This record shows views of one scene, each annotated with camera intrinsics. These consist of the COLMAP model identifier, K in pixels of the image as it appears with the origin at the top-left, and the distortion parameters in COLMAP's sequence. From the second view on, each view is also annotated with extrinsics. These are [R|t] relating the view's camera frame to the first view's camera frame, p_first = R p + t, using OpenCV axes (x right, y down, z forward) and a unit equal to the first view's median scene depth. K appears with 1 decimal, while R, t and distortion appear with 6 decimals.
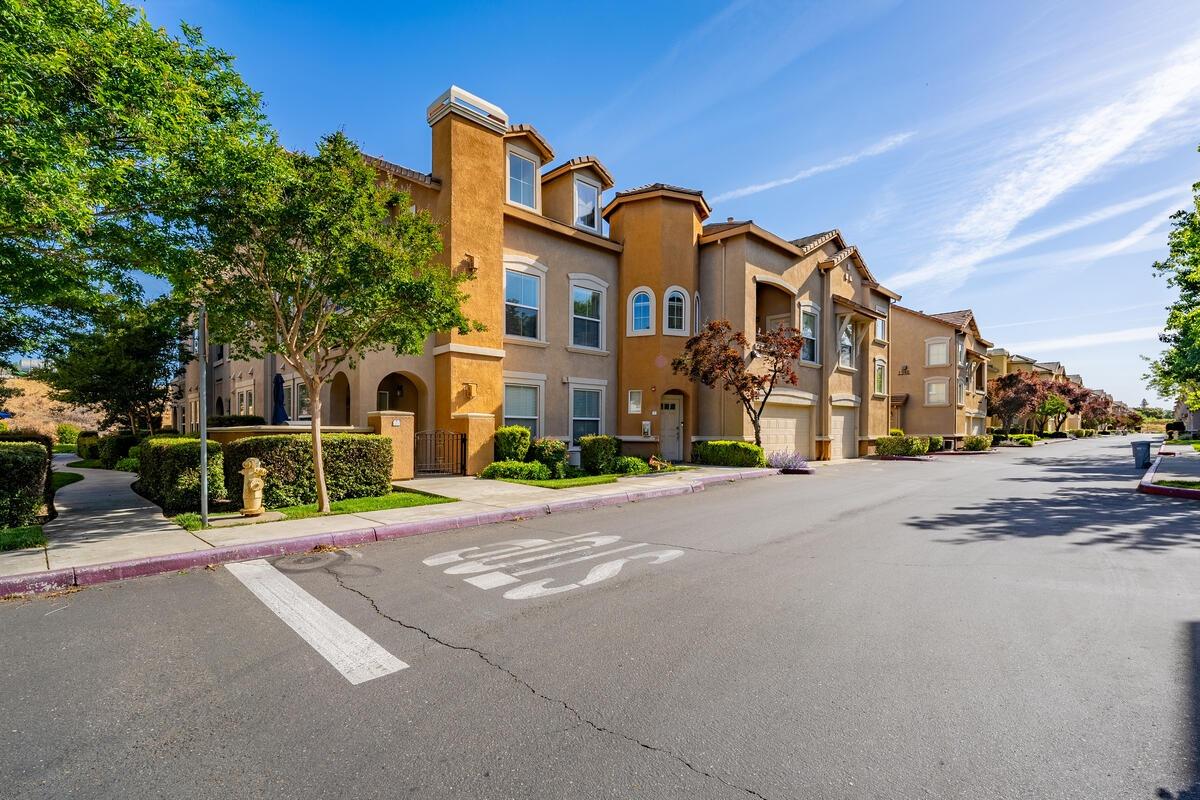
lens RADIAL K [[556.0, 0, 603.2], [0, 556.0, 430.7], [0, 0, 1]] dist [0.000953, 0.000060]
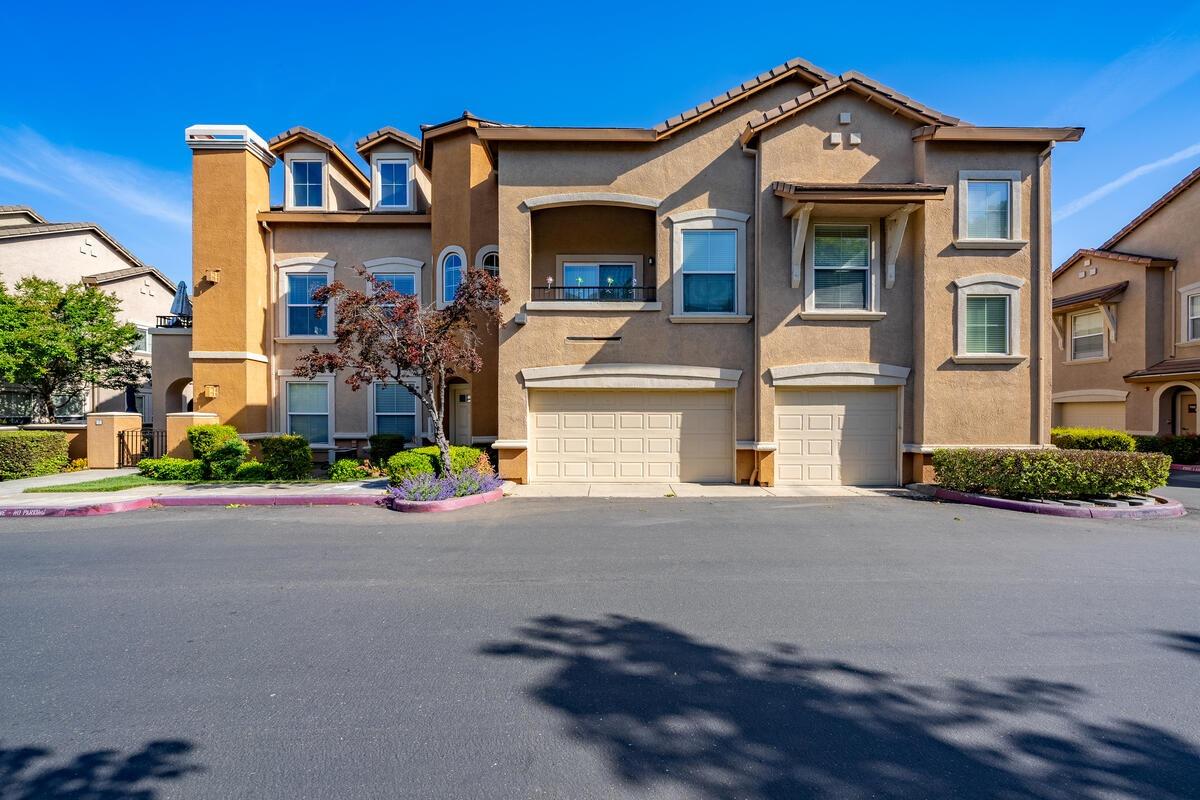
lens RADIAL K [[468.0, 0, 597.5], [0, 468.0, 412.8], [0, 0, 1]] dist [-0.000209, -0.000097]
pose [[0.712440, 0.003278, -0.701725, 0.735326], [-0.001478, 0.999994, 0.003171, -0.025558], [0.701731, -0.001222, 0.712440, 0.661406]]
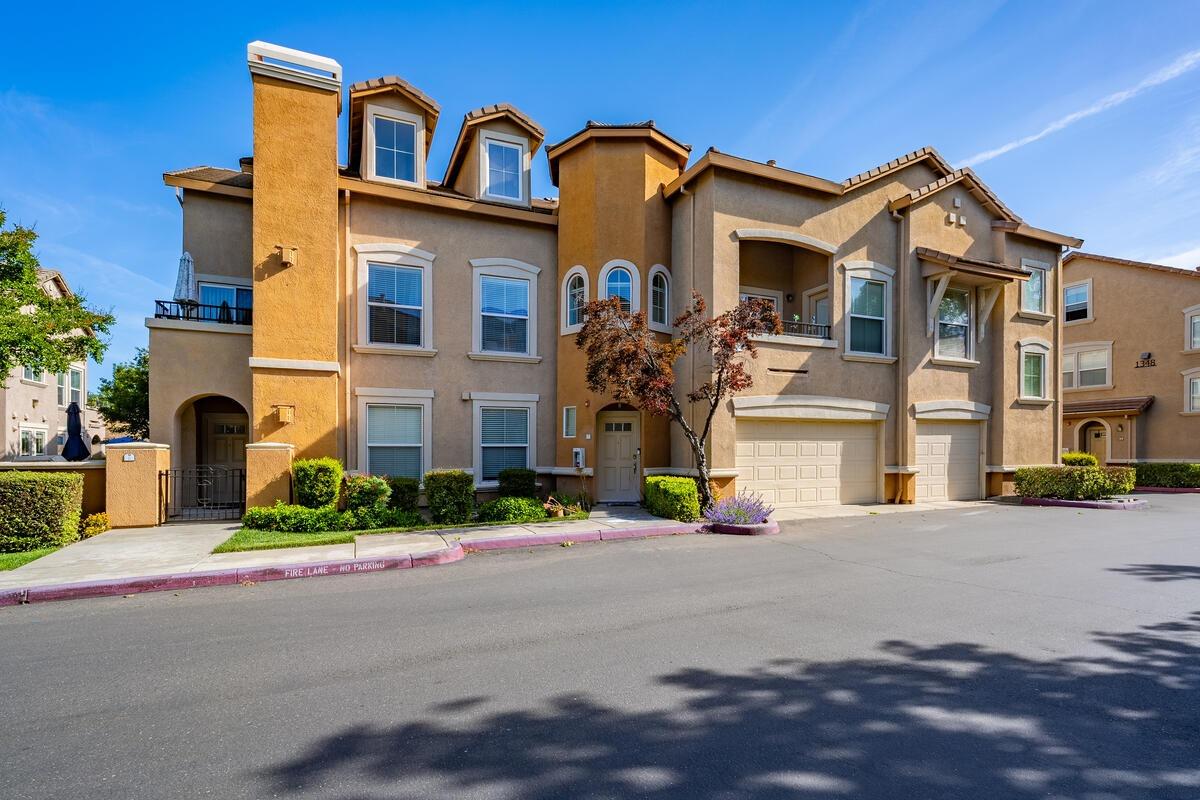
lens RADIAL K [[573.0, 0, 601.4], [0, 573.0, 451.6], [0, 0, 1]] dist [-0.000979, -0.000168]
pose [[0.932598, -0.003401, -0.360900, 0.372934], [0.004698, 0.999985, 0.002716, -0.013718], [0.360886, -0.004228, 0.932600, 0.294496]]
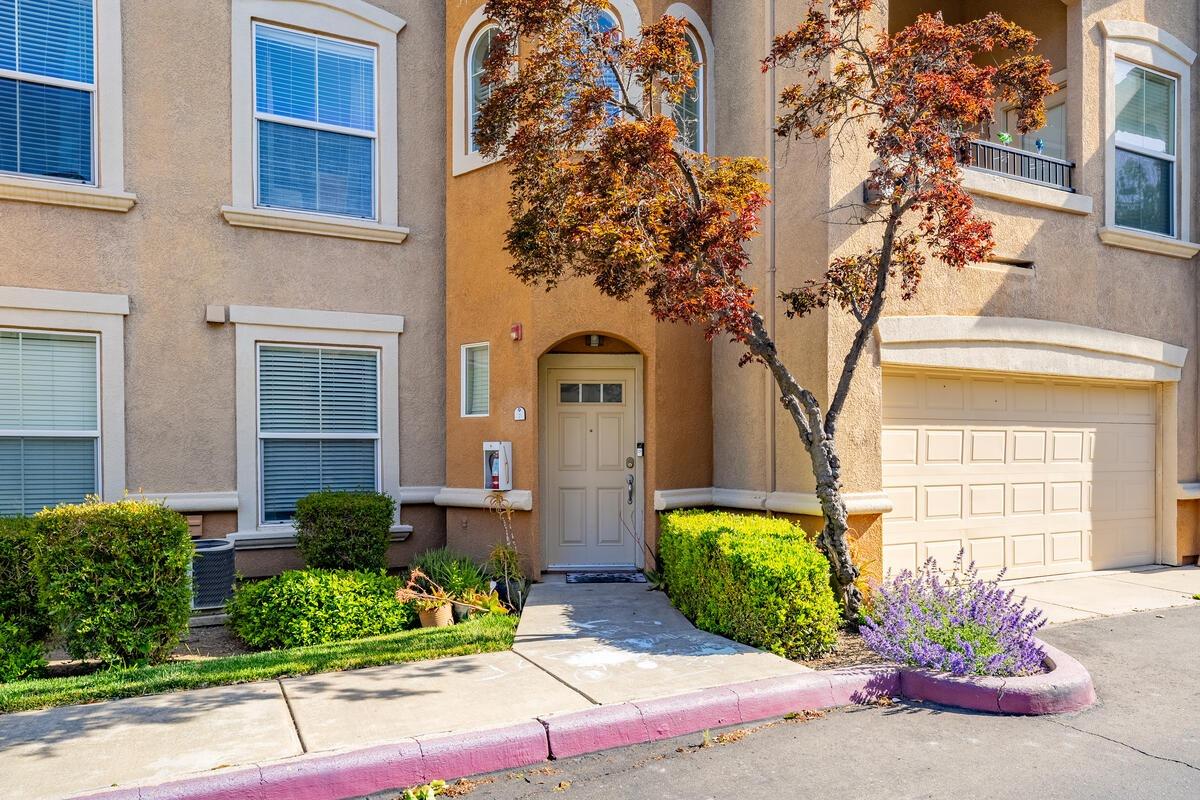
lens RADIAL K [[830.2, 0, 596.8], [0, 830.2, 453.5], [0, 0, 1]] dist [0.002122, -0.001856]
pose [[0.951925, -0.003970, -0.306304, 0.264235], [0.004346, 0.999990, 0.000545, -0.010353], [0.306299, -0.001850, 0.951934, 0.572268]]
